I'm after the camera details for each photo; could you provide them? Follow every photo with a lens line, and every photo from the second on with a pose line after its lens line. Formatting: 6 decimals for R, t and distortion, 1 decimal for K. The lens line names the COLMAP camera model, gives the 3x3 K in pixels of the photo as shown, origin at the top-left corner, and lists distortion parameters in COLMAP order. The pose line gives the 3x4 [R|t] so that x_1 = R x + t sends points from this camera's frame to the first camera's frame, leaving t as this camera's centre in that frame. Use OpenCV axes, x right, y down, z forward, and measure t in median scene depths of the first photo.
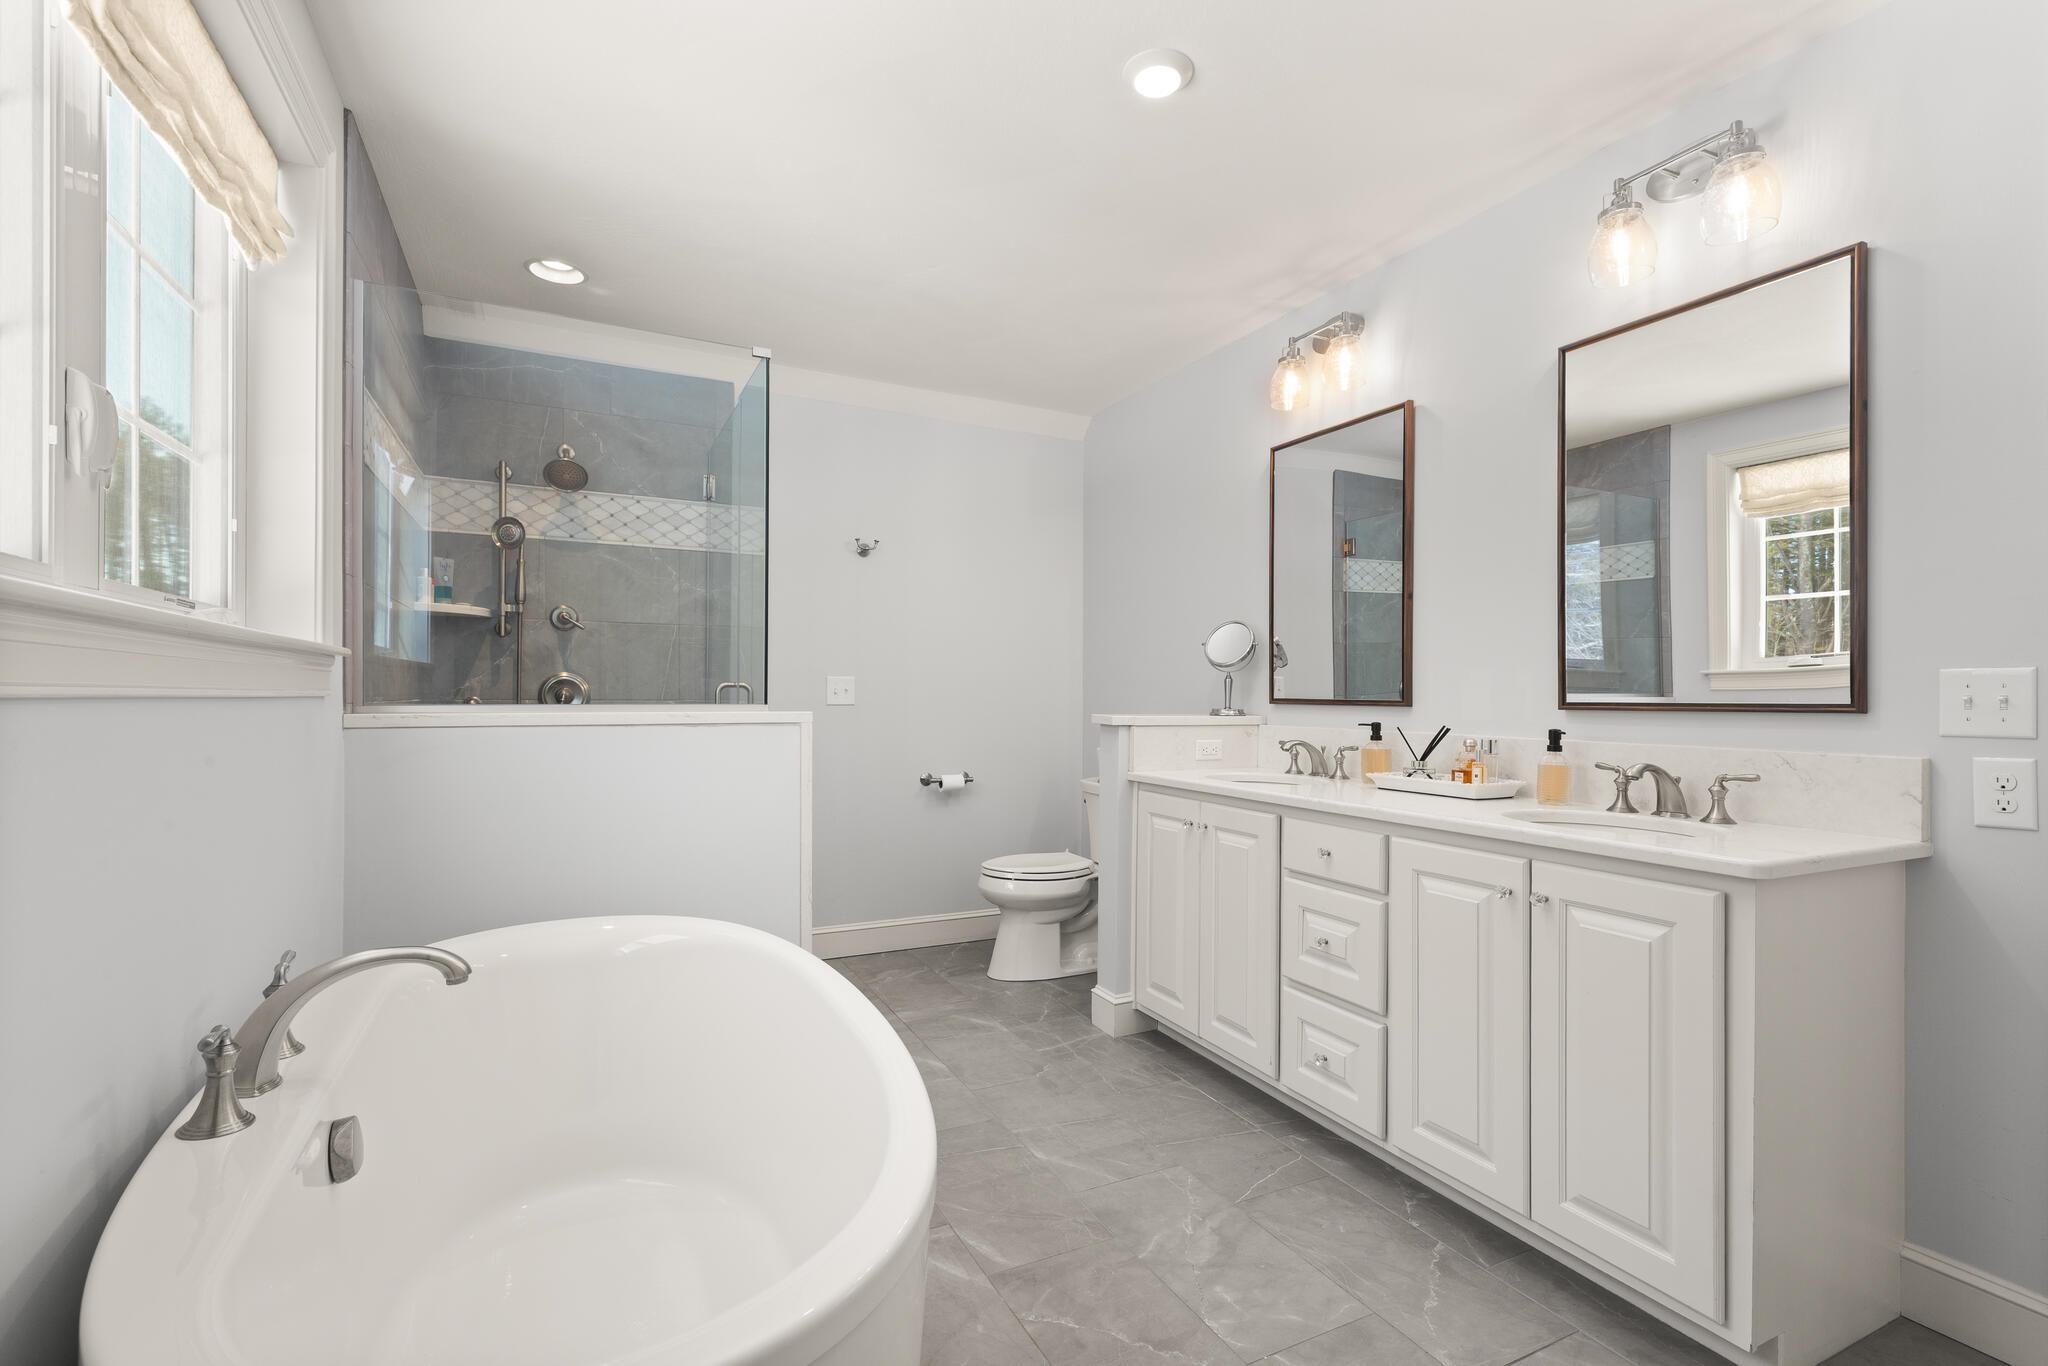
lens RADIAL K [[945.0, 0, 1032.6], [0, 945.0, 691.7], [0, 0, 1]] dist [0.011709, -0.002729]
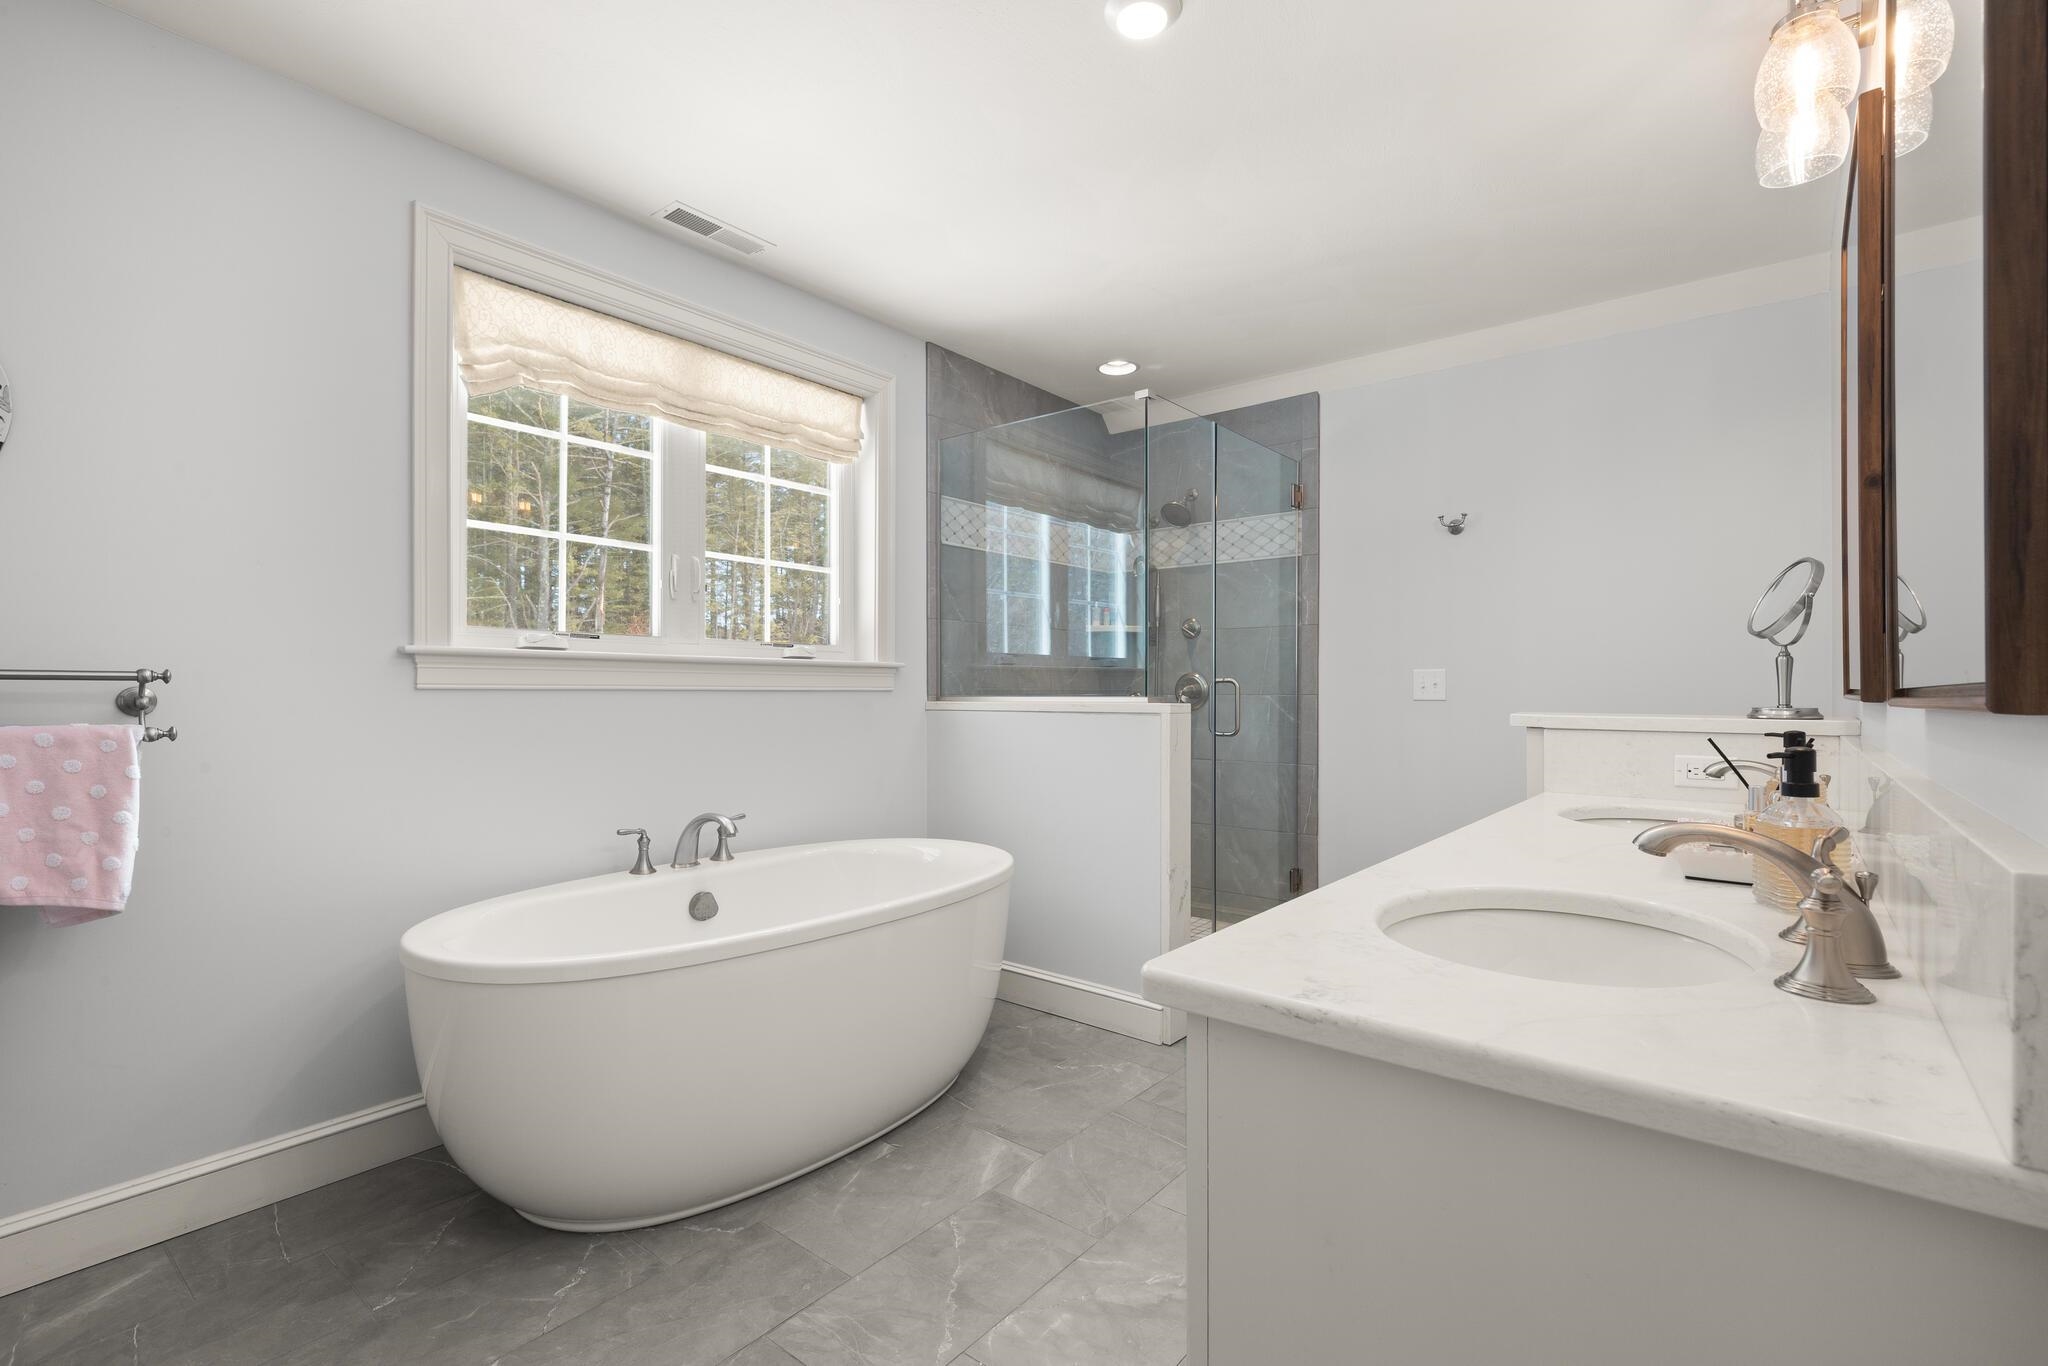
lens RADIAL K [[945.0, 0, 1029.3], [0, 945.0, 687.0], [0, 0, 1]] dist [0.011709, -0.002729]
pose [[0.393317, -0.008490, -0.919364, 0.873285], [0.006442, 0.999958, -0.006478, 0.008670], [0.919380, -0.003375, 0.393356, 0.495809]]
